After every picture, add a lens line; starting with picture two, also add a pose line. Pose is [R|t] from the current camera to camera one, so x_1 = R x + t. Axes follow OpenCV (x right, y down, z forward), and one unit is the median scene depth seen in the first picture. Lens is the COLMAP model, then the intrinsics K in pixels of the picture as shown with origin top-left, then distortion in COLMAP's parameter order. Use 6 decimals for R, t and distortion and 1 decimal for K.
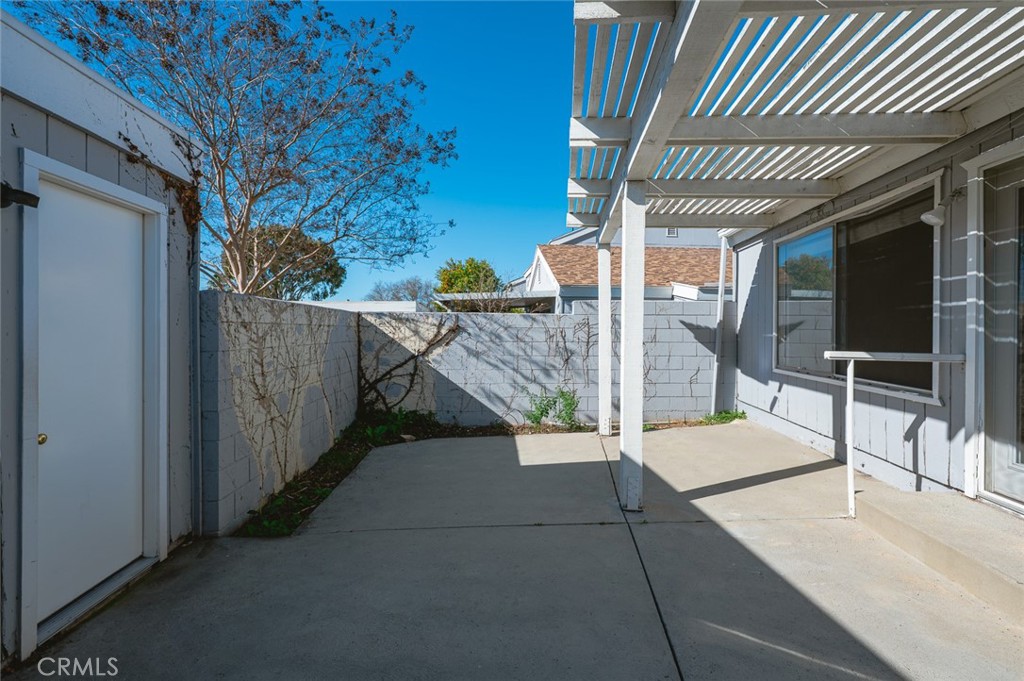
lens RADIAL K [[454.5, 0, 524.4], [0, 454.5, 328.0], [0, 0, 1]] dist [0.004464, 0.000662]
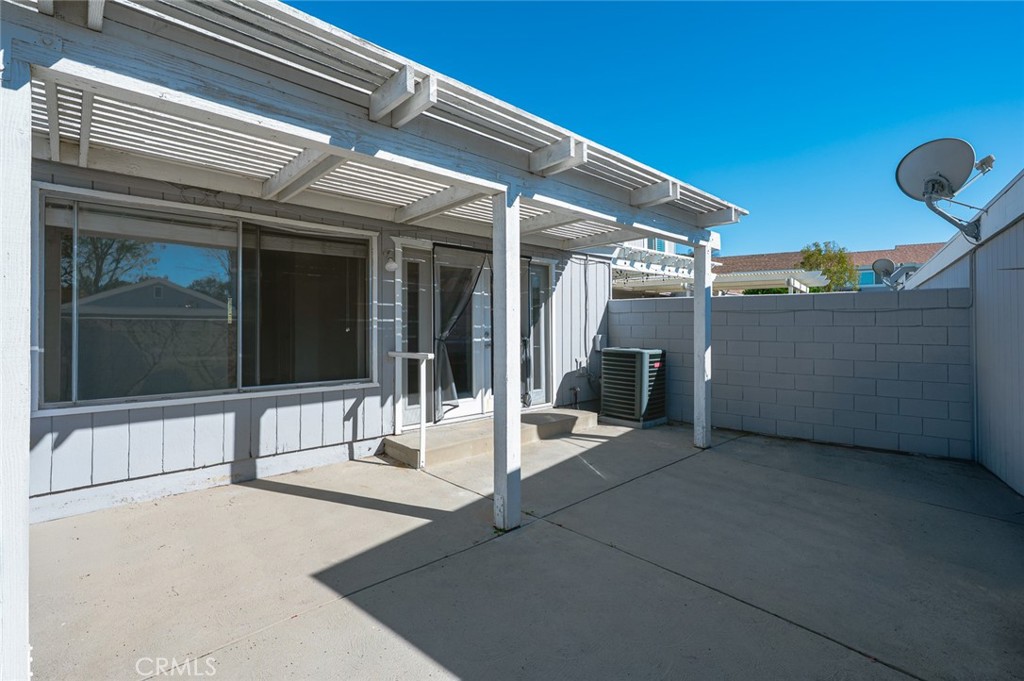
lens RADIAL K [[454.5, 0, 512.0], [0, 454.5, 319.9], [0, 0, 1]] dist [0.004464, 0.000662]
pose [[-0.736238, 0.006619, 0.676691, -0.448798], [-0.007172, 0.999820, -0.017582, -0.028255], [-0.676685, -0.017798, -0.736057, 1.789374]]
